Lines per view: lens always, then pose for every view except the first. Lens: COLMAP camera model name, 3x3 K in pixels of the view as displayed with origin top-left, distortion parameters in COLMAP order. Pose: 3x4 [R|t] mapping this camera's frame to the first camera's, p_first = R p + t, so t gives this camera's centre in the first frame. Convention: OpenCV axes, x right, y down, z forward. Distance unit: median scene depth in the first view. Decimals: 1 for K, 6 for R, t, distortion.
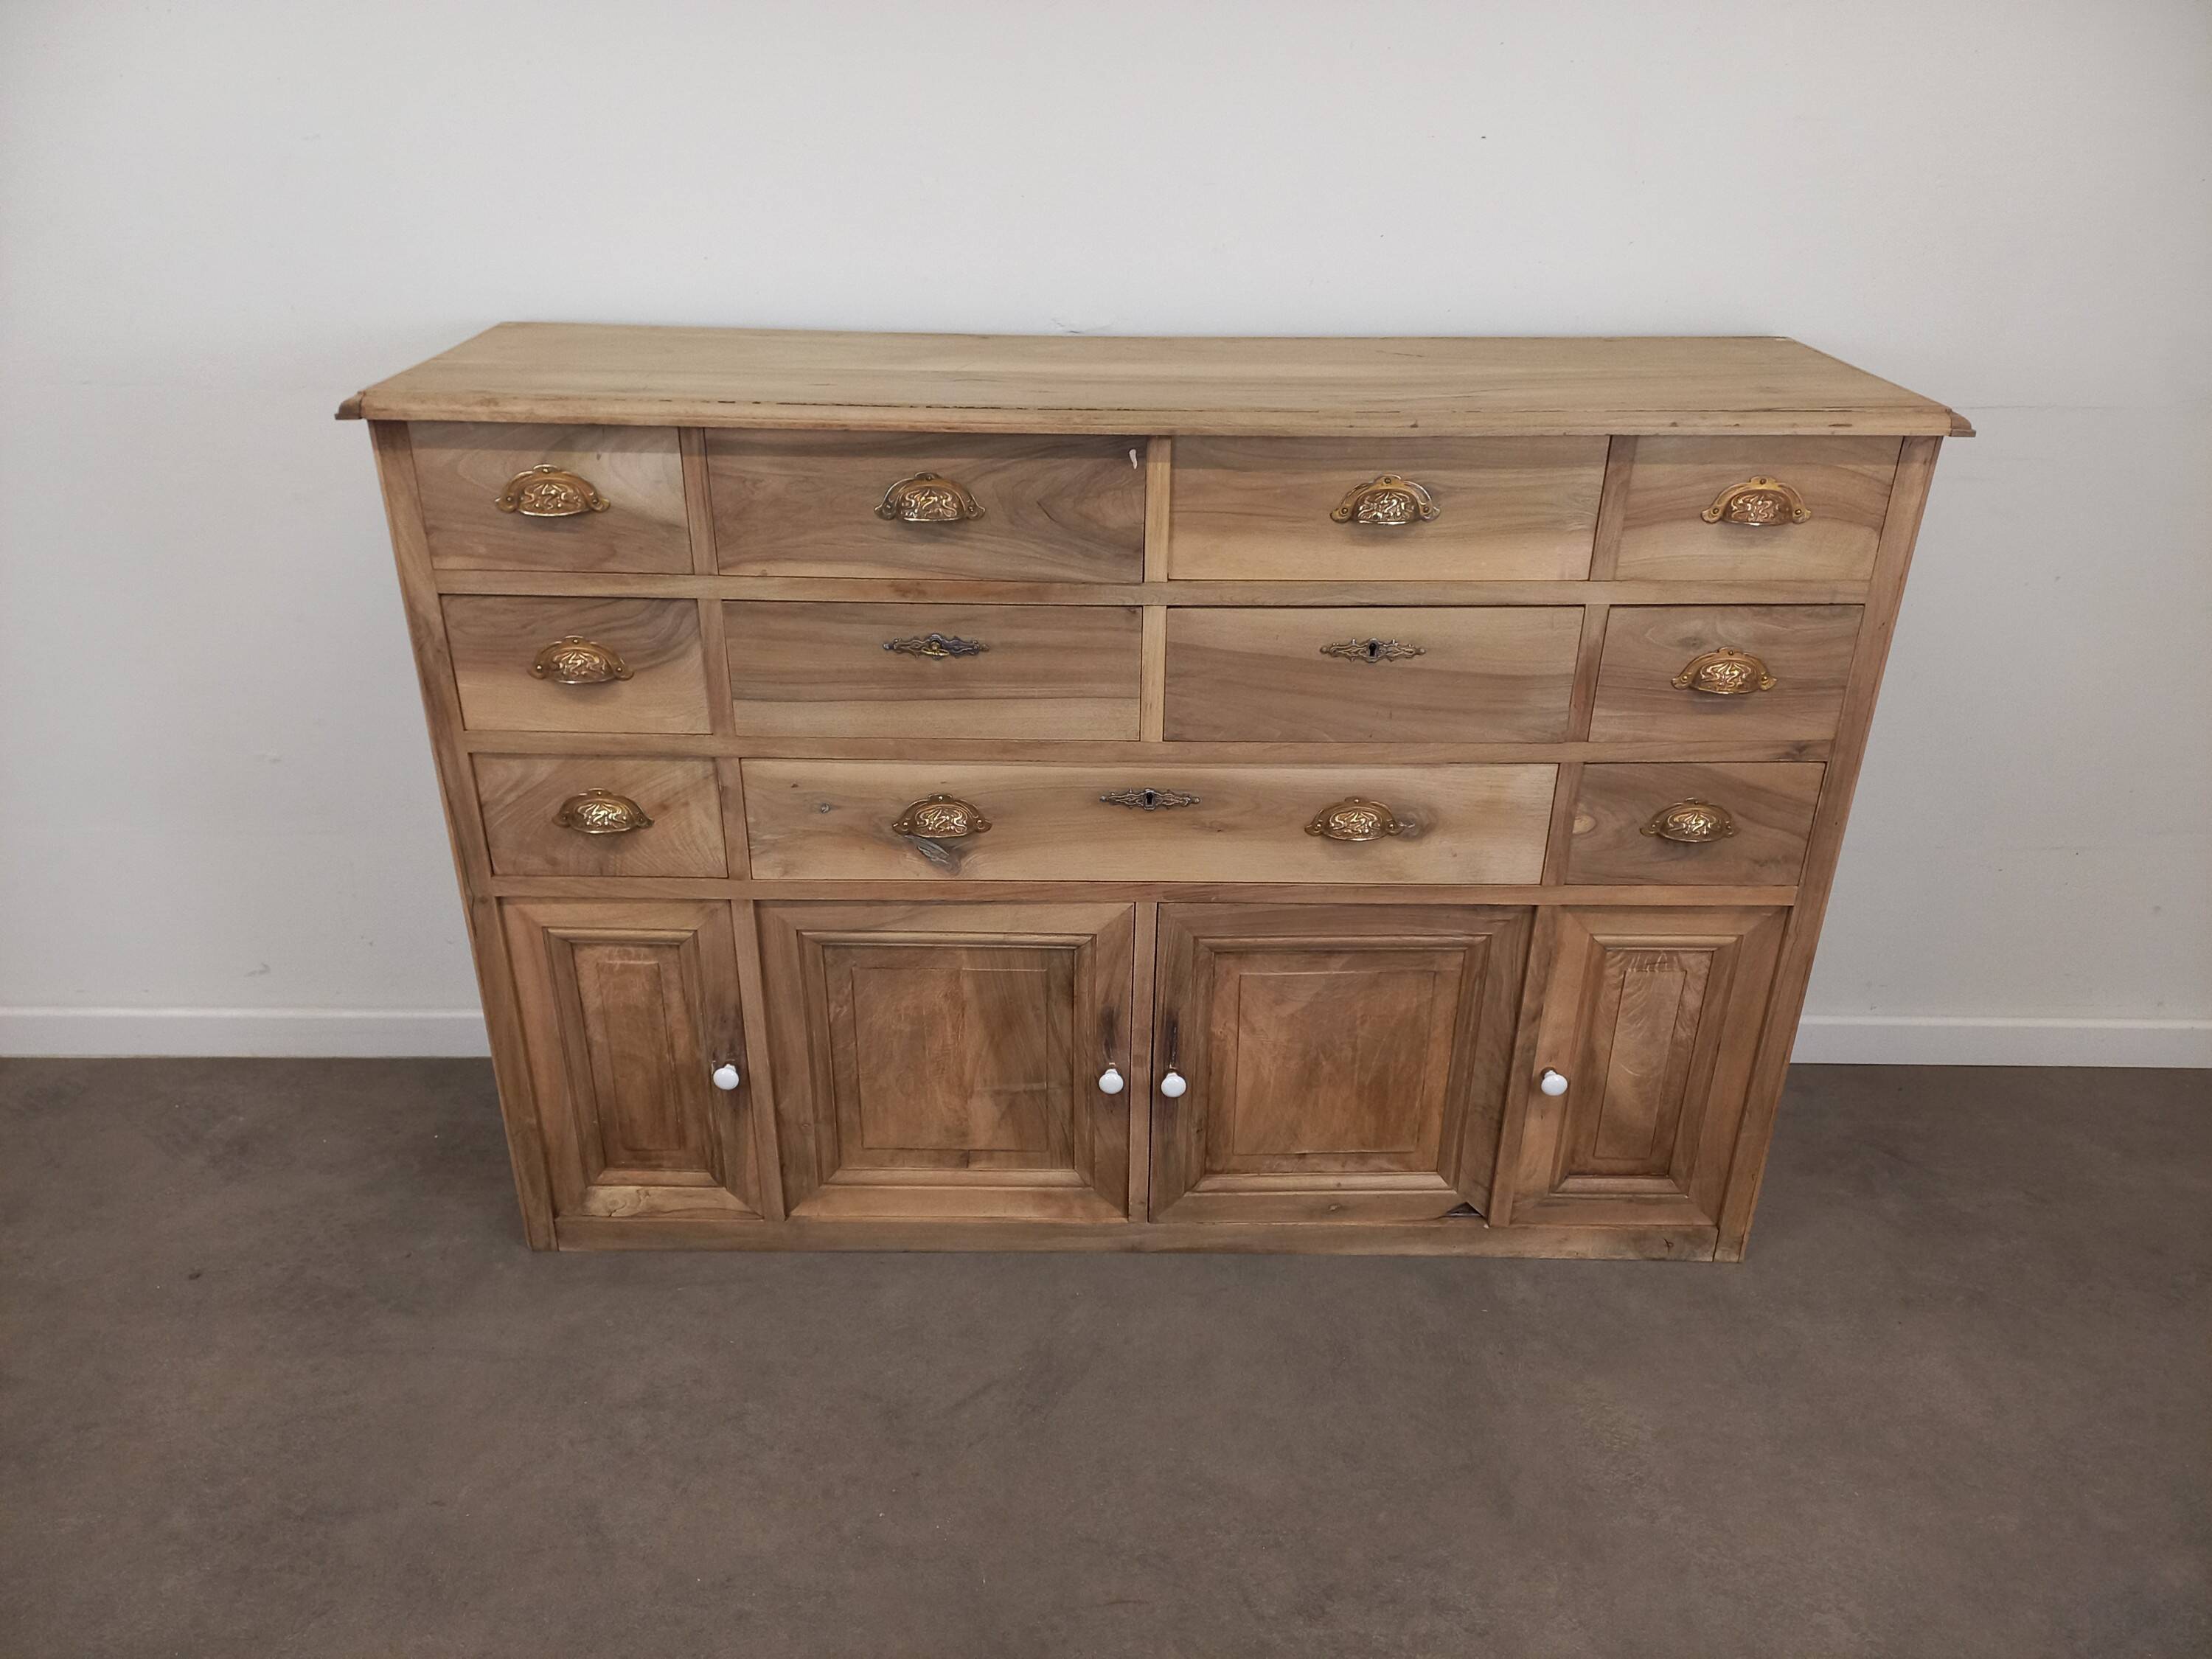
lens RADIAL K [[1632.3, 0, 1115.8], [0, 1632.3, 885.8], [0, 0, 1]] dist [0.096050, -0.126490]
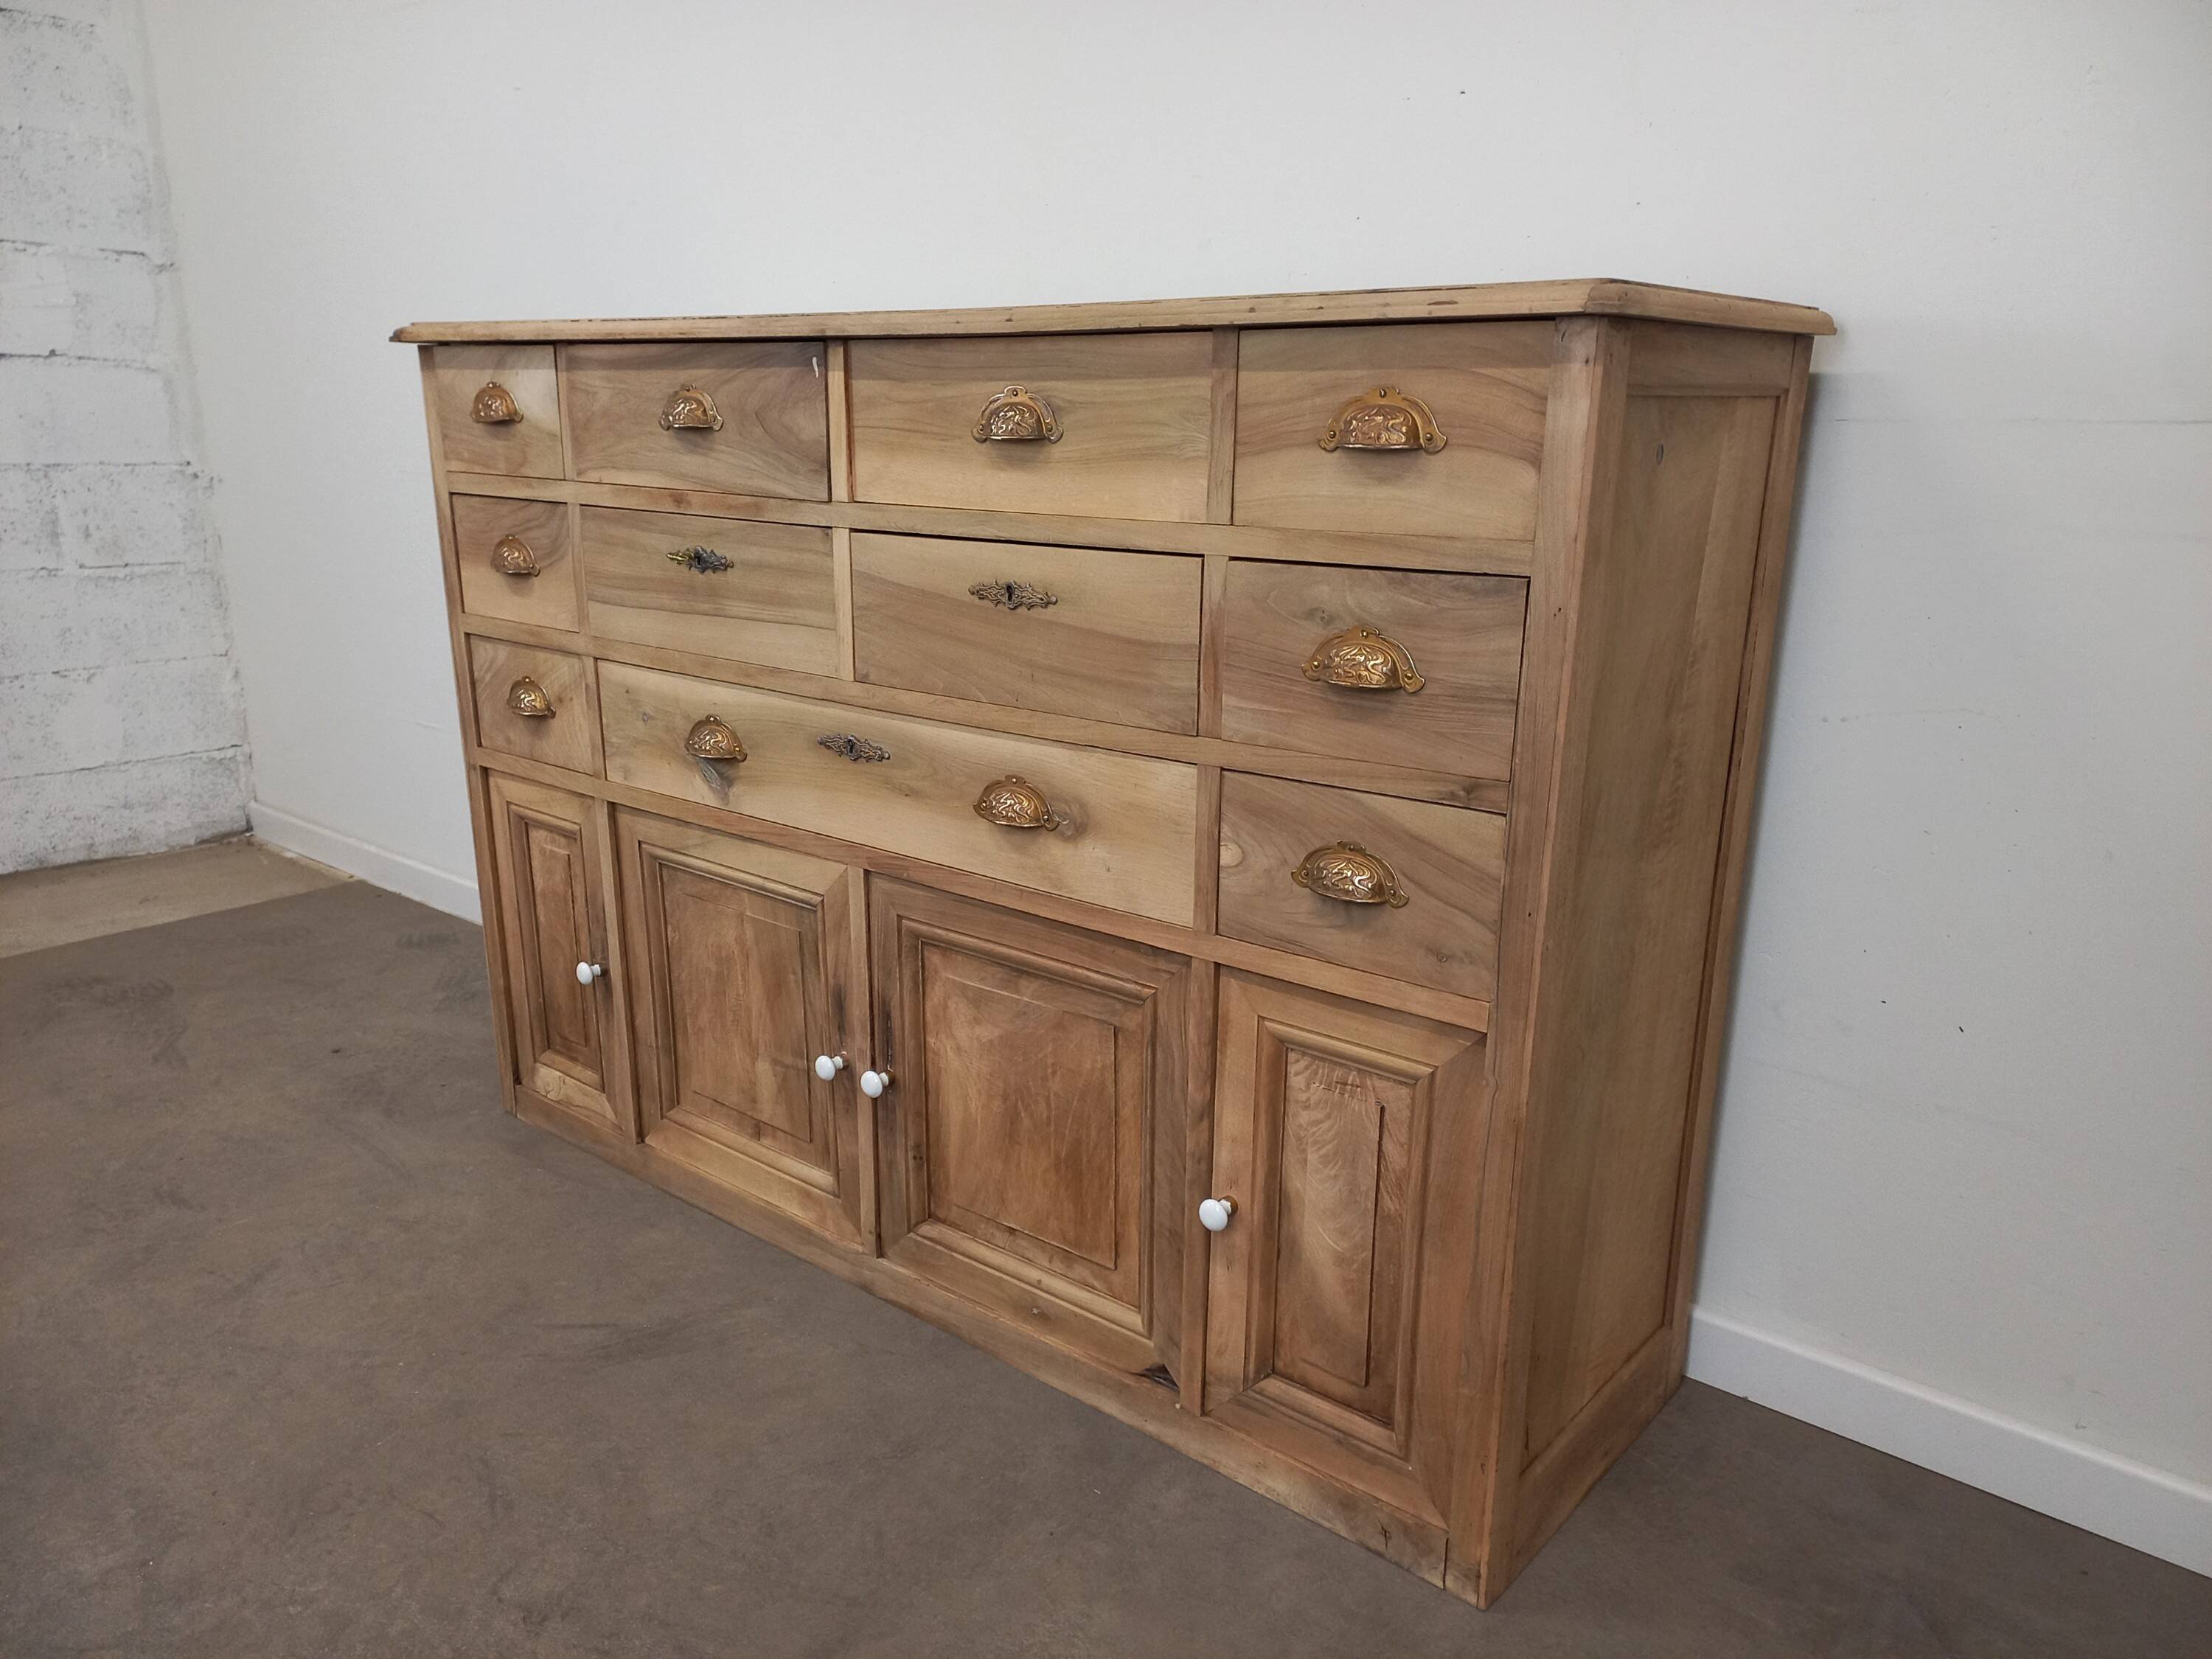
lens RADIAL K [[1632.3, 0, 1092.8], [0, 1632.3, 890.6], [0, 0, 1]] dist [0.096050, -0.126490]
pose [[0.760354, 0.179852, -0.624112, 0.726682], [-0.297607, 0.950564, -0.088647, 0.067394], [0.577315, 0.253143, 0.776290, 0.369455]]
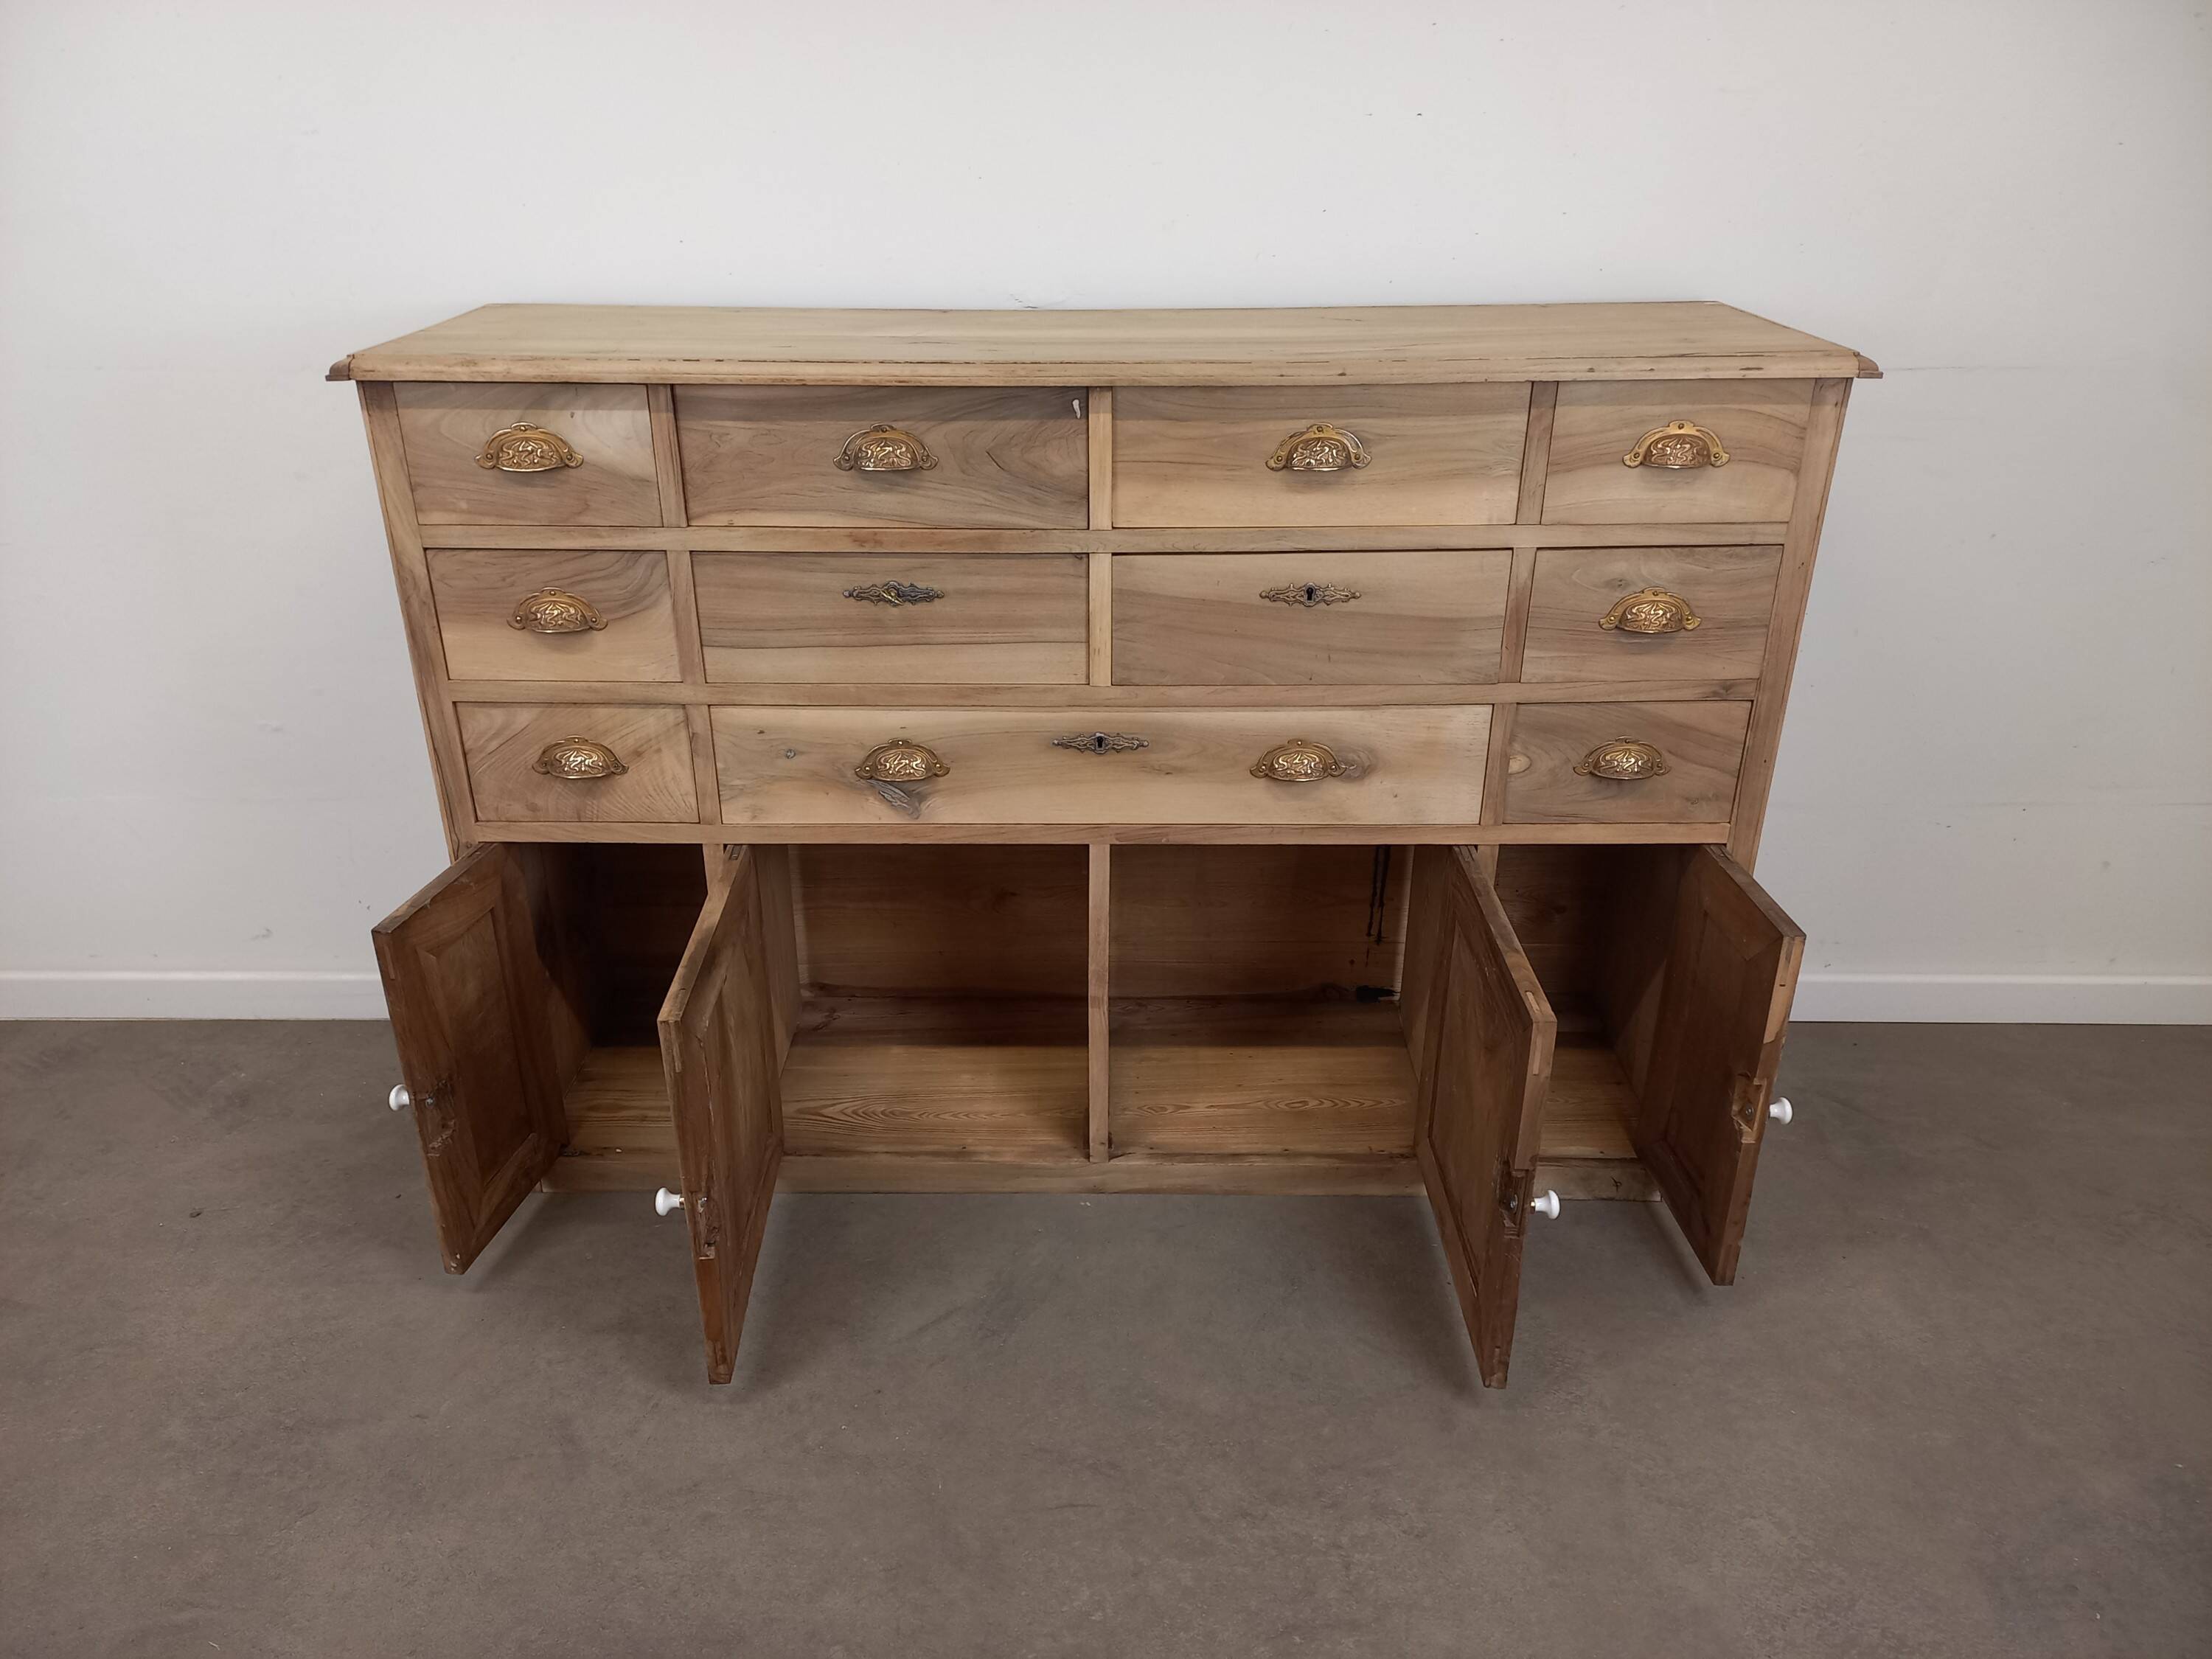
lens RADIAL K [[1632.3, 0, 1088.5], [0, 1632.3, 881.2], [0, 0, 1]] dist [0.096050, -0.126490]
pose [[0.999702, -0.005967, -0.023682, 0.037398], [0.005410, 0.999709, -0.023522, 0.059841], [0.023815, 0.023387, 0.999443, -0.040892]]
